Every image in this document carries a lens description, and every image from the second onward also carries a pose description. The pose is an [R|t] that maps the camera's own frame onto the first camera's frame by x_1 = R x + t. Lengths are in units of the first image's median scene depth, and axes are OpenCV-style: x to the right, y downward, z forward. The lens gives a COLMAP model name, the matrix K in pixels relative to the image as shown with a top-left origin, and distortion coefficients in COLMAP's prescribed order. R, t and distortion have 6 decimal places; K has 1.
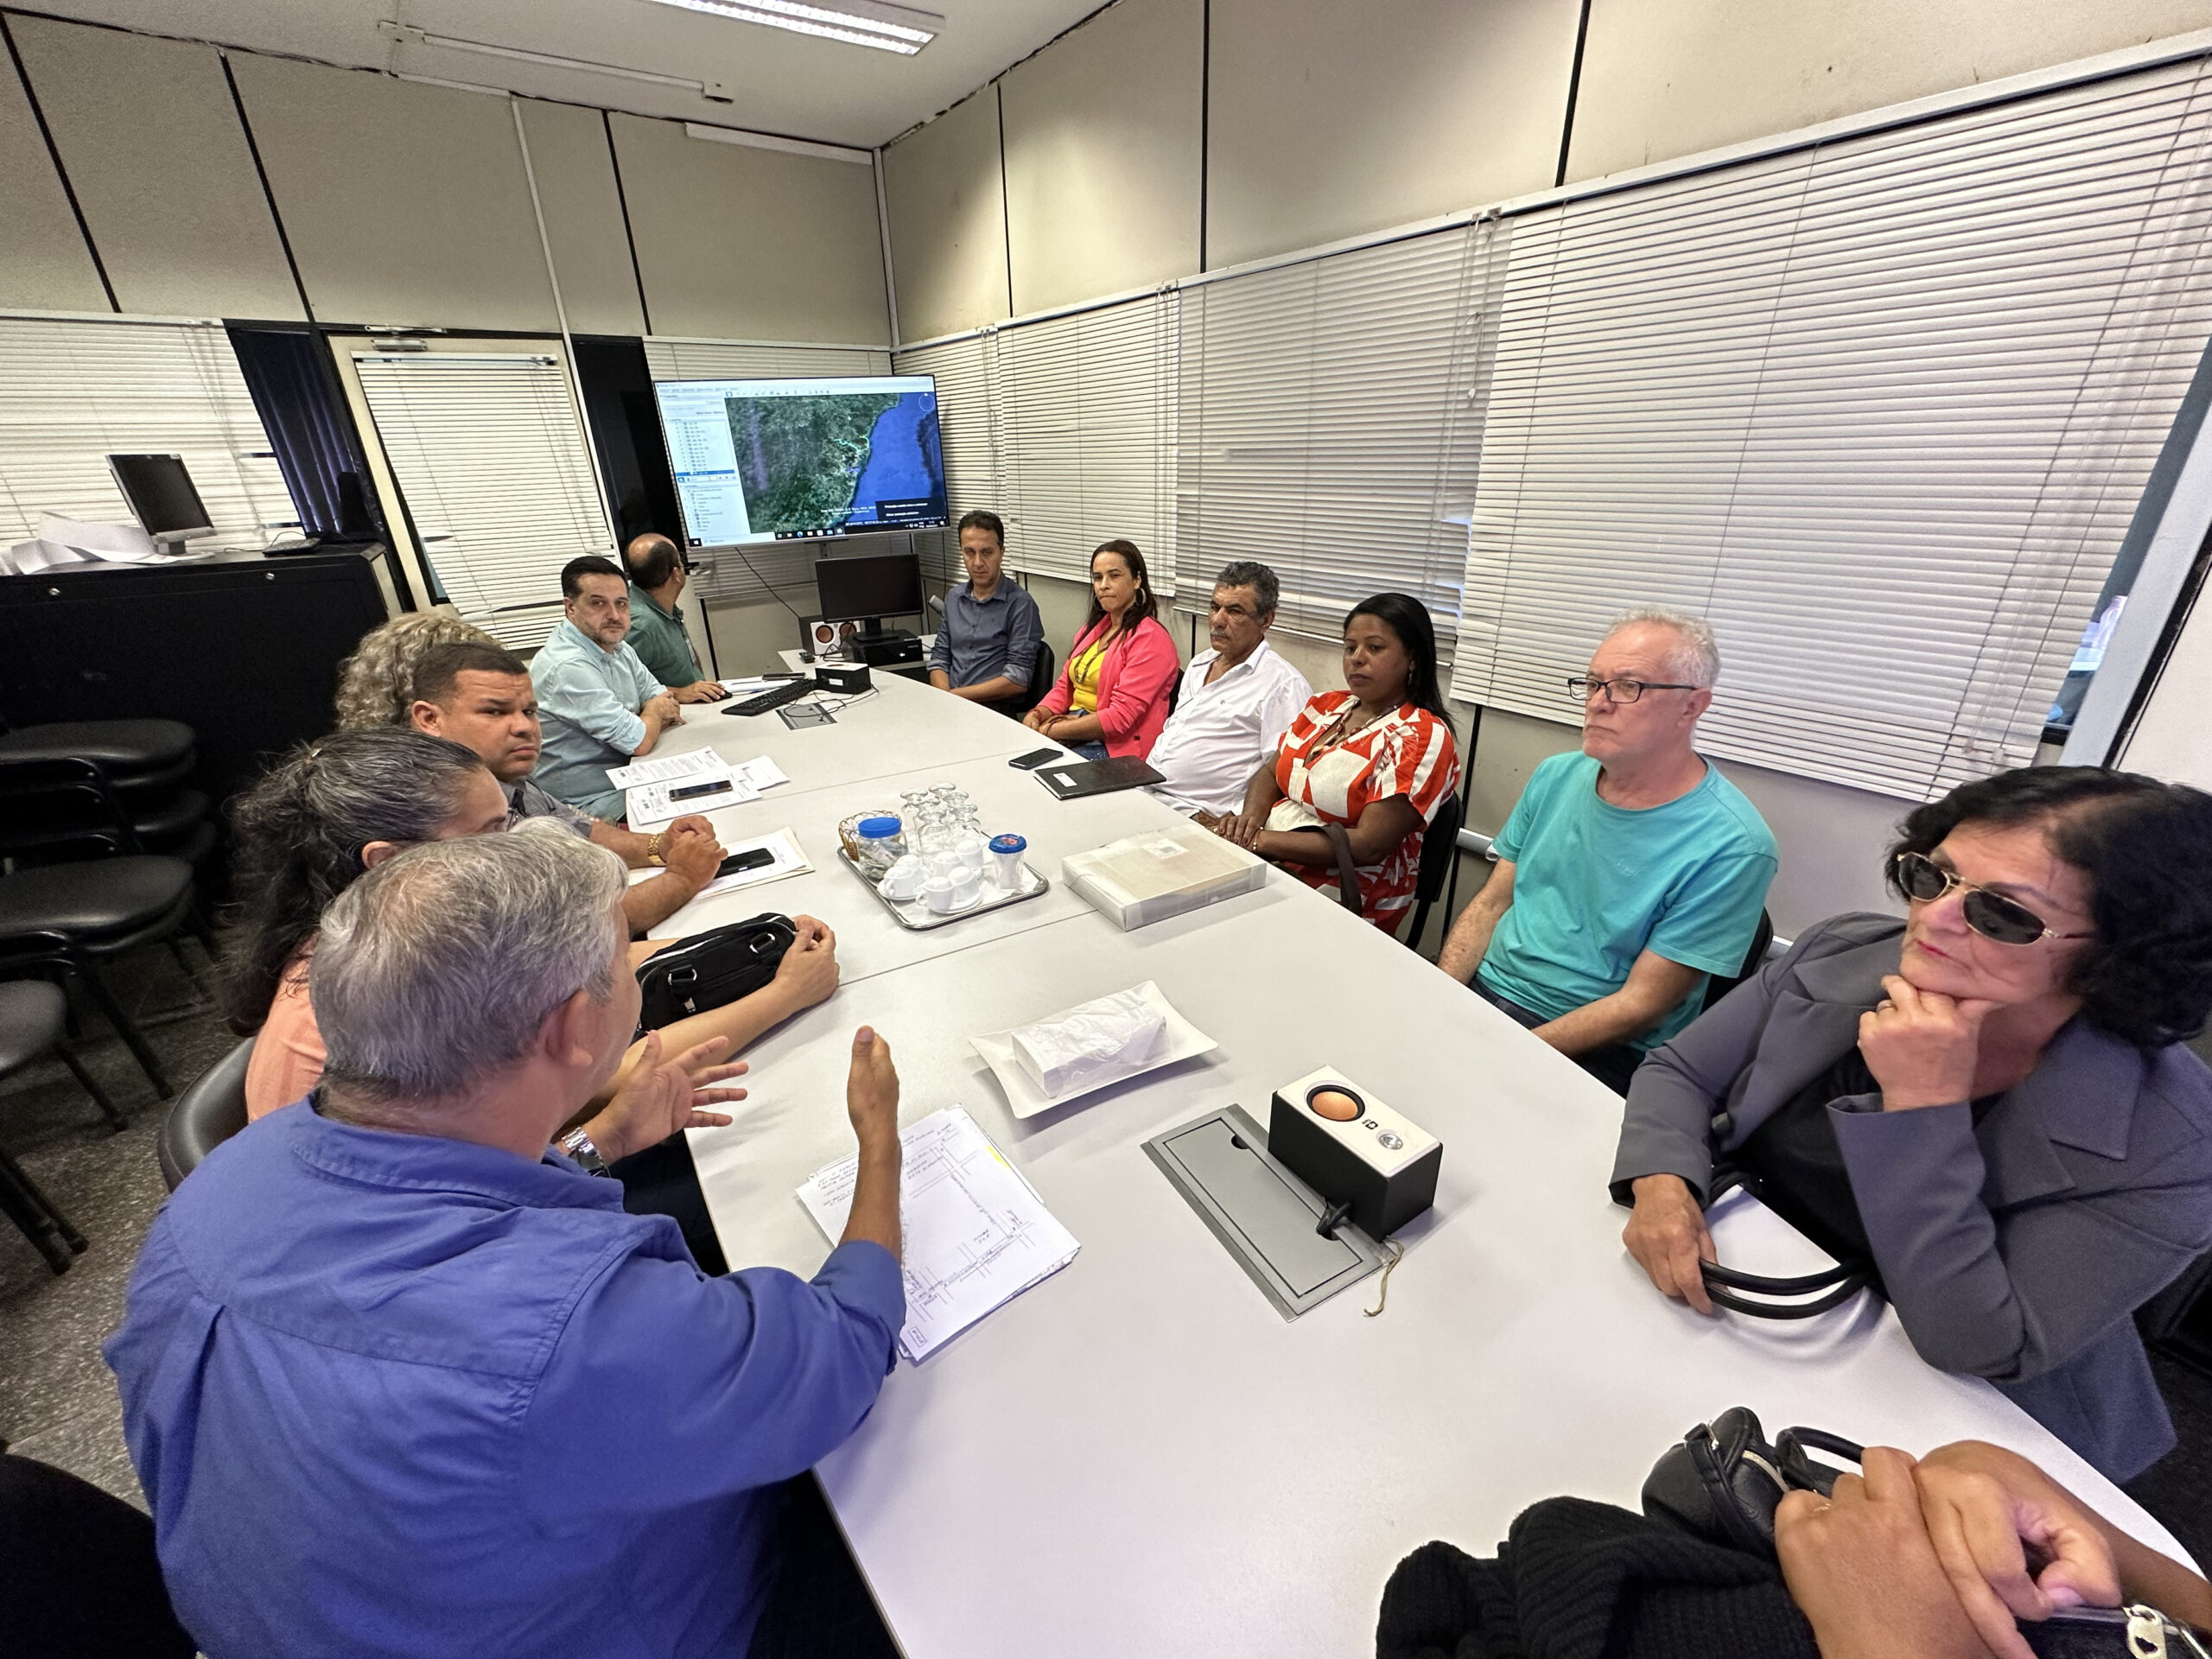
lens RADIAL K [[879.1, 0, 1108.7], [0, 879.1, 835.5], [0, 0, 1]] dist [-0.006278, 0.000482]
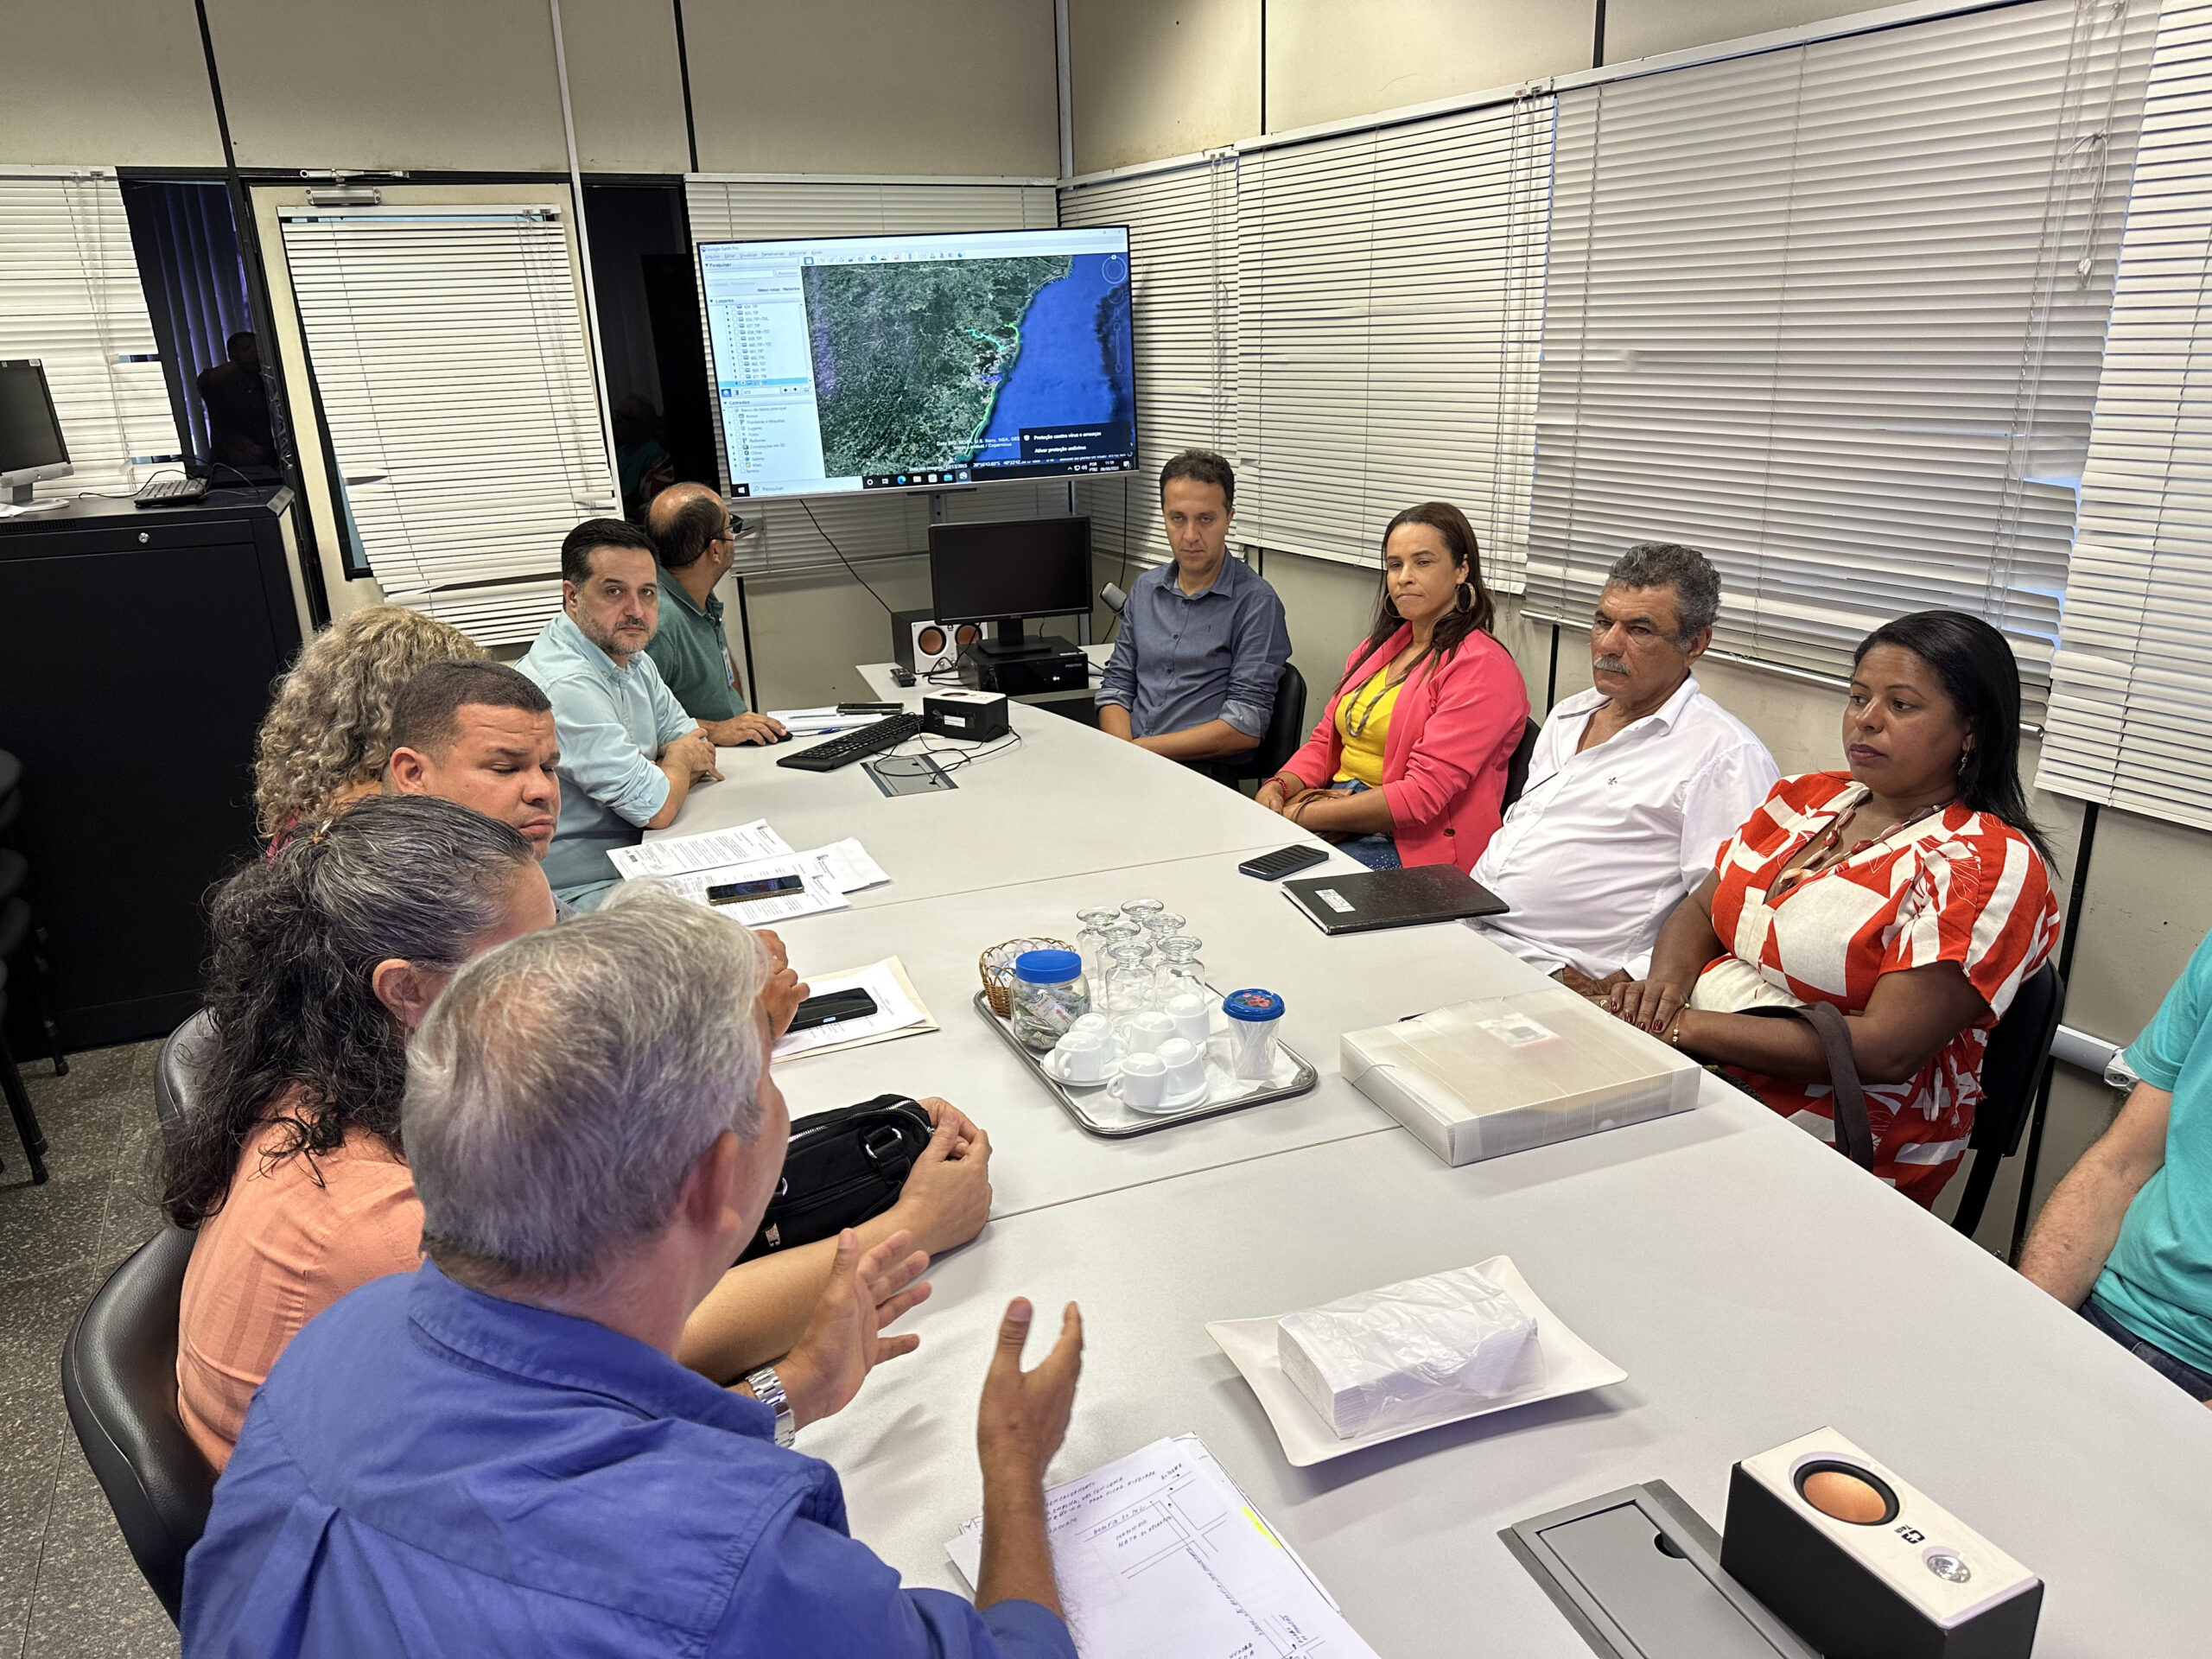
lens RADIAL K [[1548.9, 0, 1122.4], [0, 1548.9, 853.2], [0, 0, 1]] dist [0.031977, -0.042384]
pose [[0.987843, 0.044629, -0.148908, -0.037220], [-0.056741, 0.995329, -0.078105, -0.005425], [0.144727, 0.085605, 0.985762, -0.060049]]
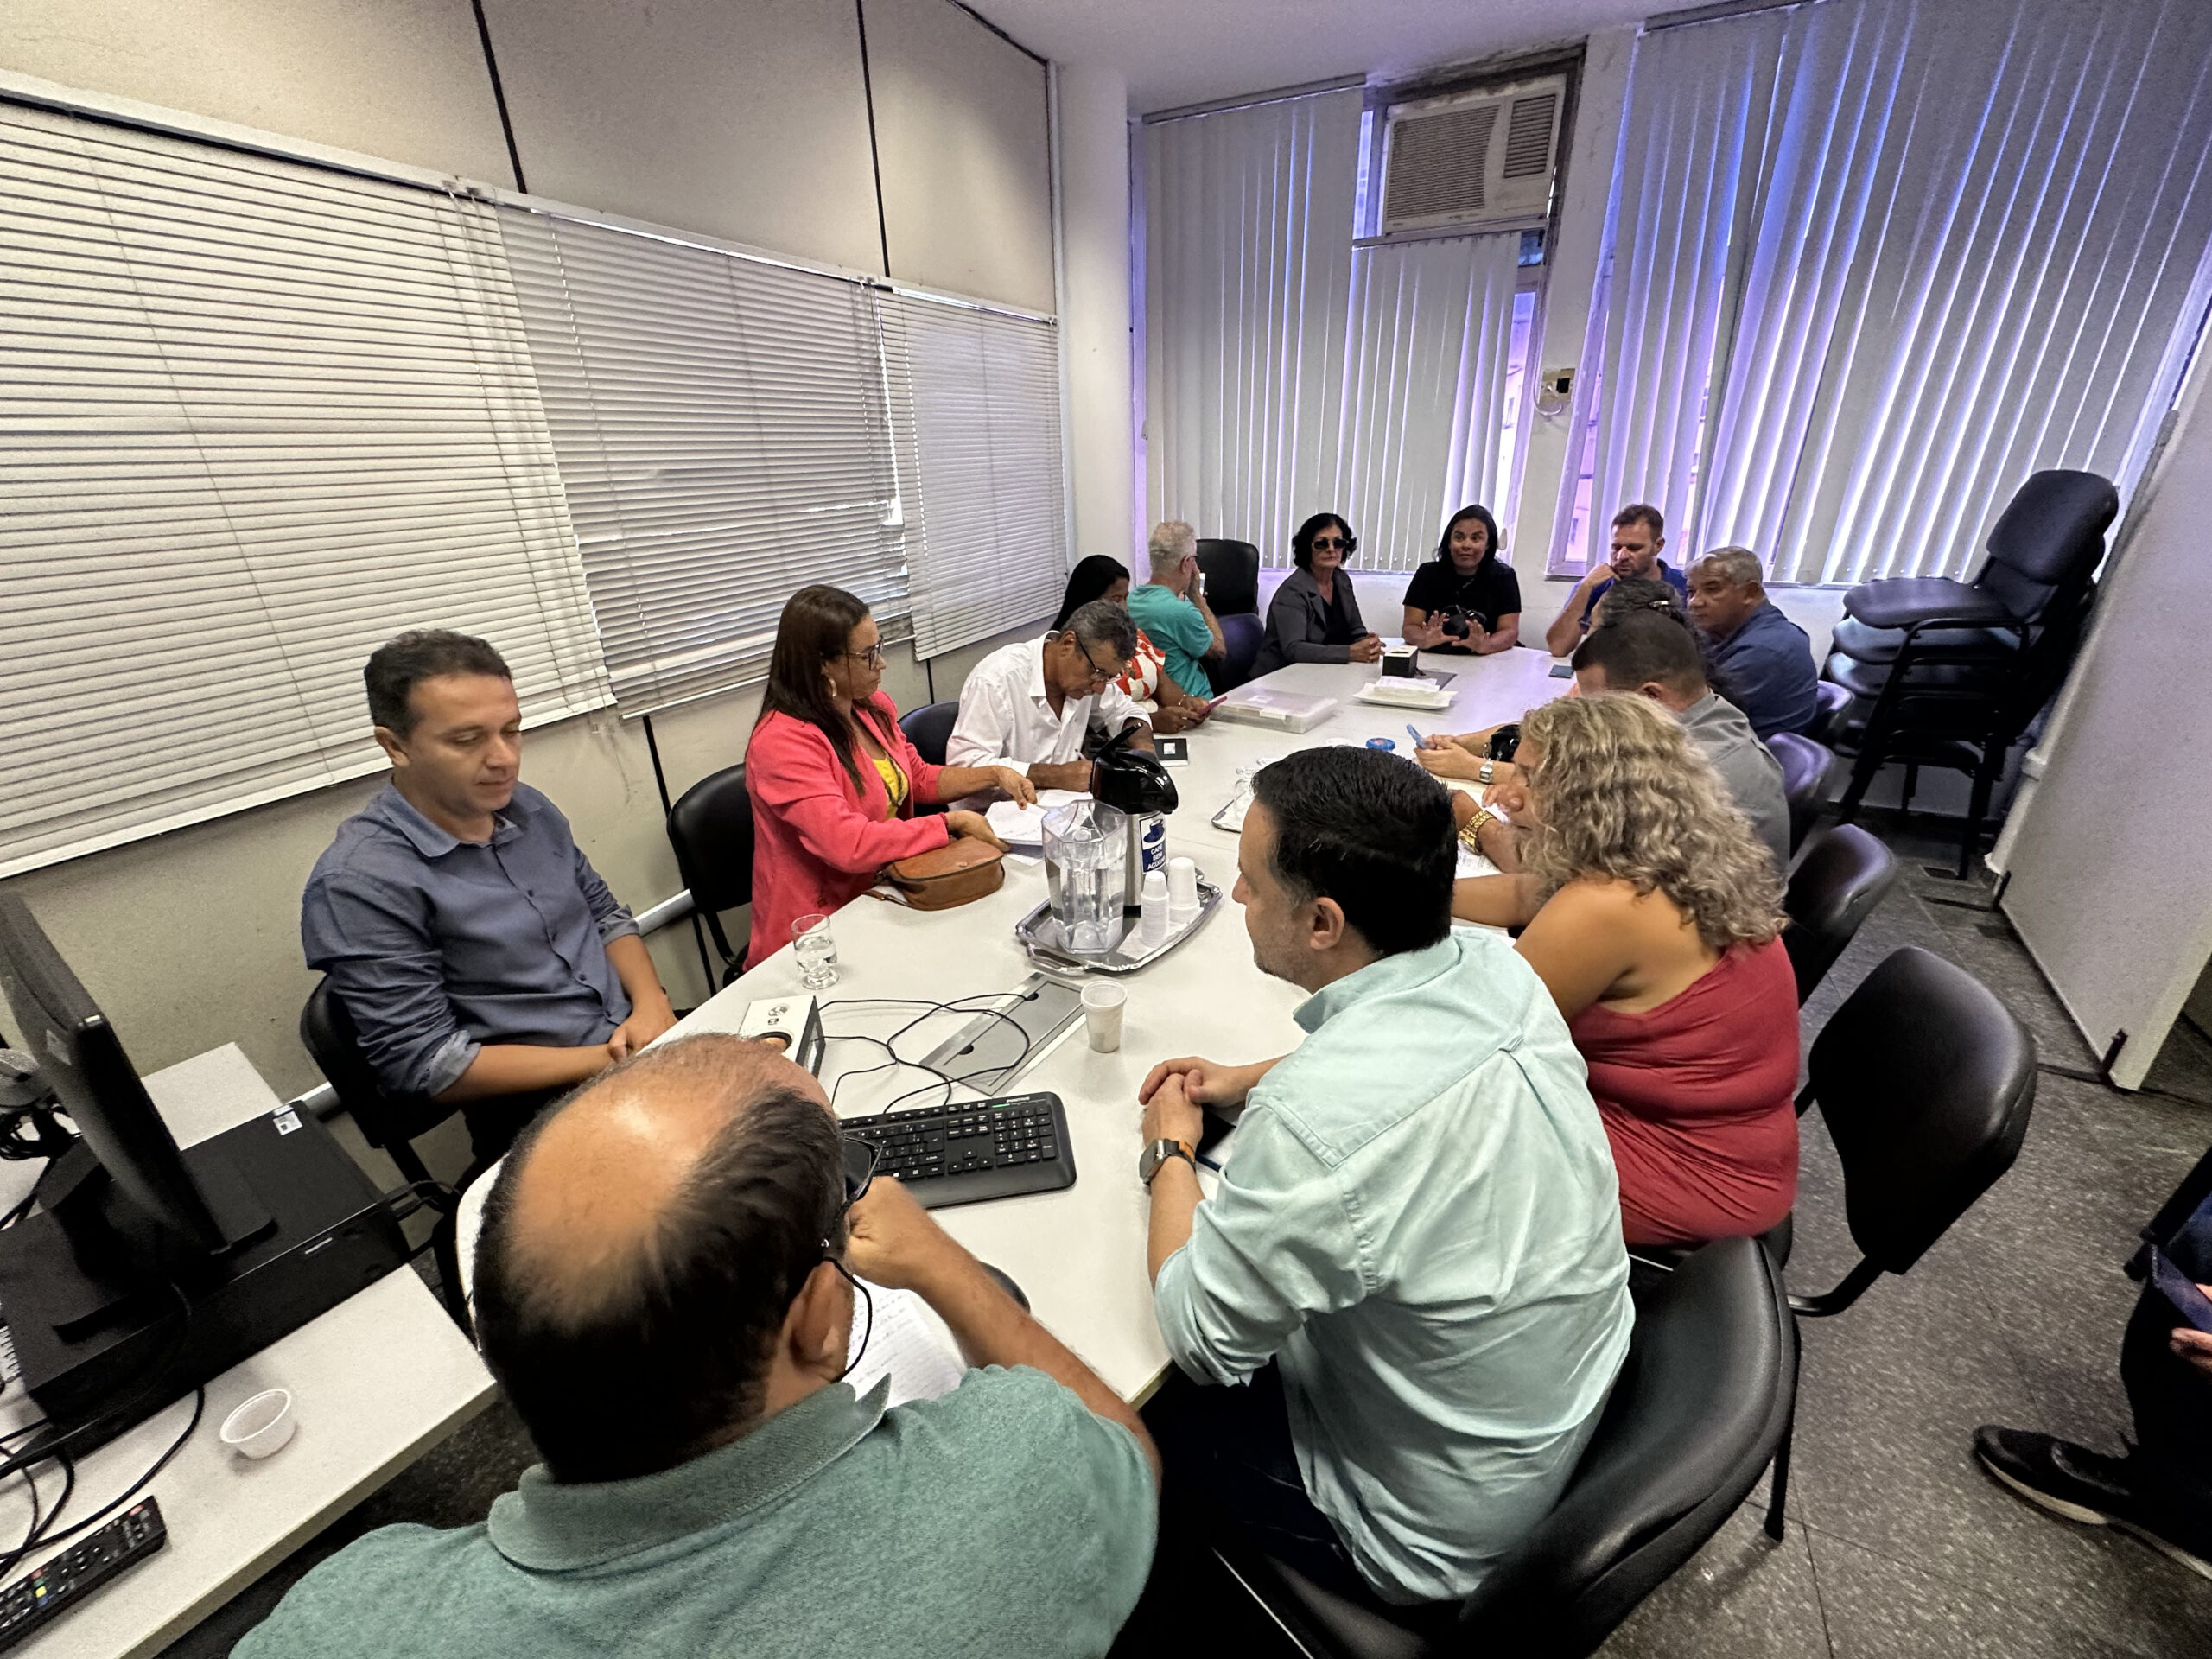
lens RADIAL K [[879.1, 0, 1103.8], [0, 879.1, 830.5], [0, 0, 1]] dist [-0.006278, 0.000482]
pose [[-0.458407, -0.326768, 0.826490, -0.883723], [0.382997, 0.766538, 0.515492, -0.540572], [-0.801983, 0.552849, -0.226235, 1.256848]]
